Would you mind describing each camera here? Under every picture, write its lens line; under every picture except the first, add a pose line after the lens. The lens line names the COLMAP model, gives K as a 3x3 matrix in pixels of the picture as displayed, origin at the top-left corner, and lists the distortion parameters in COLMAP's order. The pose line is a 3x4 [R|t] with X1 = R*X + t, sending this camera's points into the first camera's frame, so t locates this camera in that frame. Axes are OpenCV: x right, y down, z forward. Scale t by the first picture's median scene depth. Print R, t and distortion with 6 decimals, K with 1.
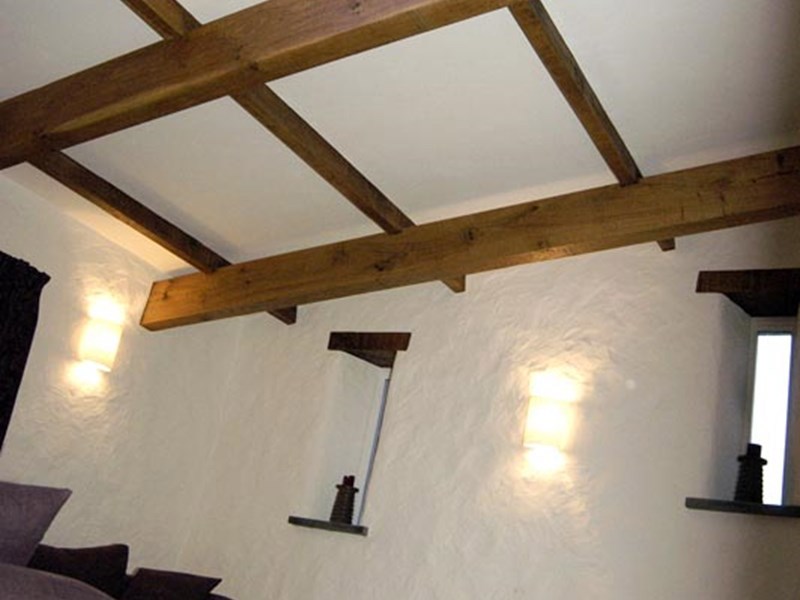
lens RADIAL K [[911.6, 0, 400.0], [0, 911.6, 300.0], [0, 0, 1]] dist [-0.107921, 0.020714]
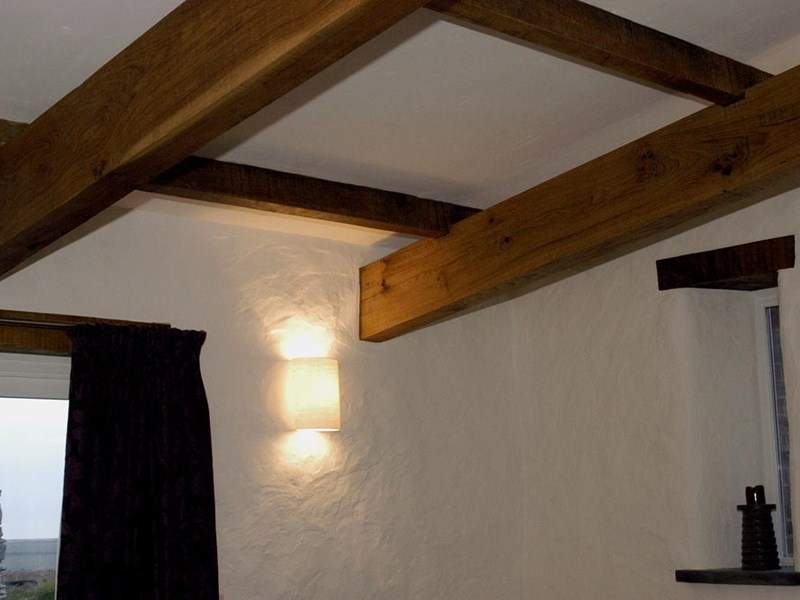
lens RADIAL K [[1273.9, 0, 400.0], [0, 1273.9, 300.0], [0, 0, 1]] dist [-0.105377, -0.085694]
pose [[0.928333, -0.263151, -0.262583, -0.021884], [0.301889, 0.945834, 0.119416, -0.101002], [0.216935, -0.190129, 0.957492, 0.165848]]
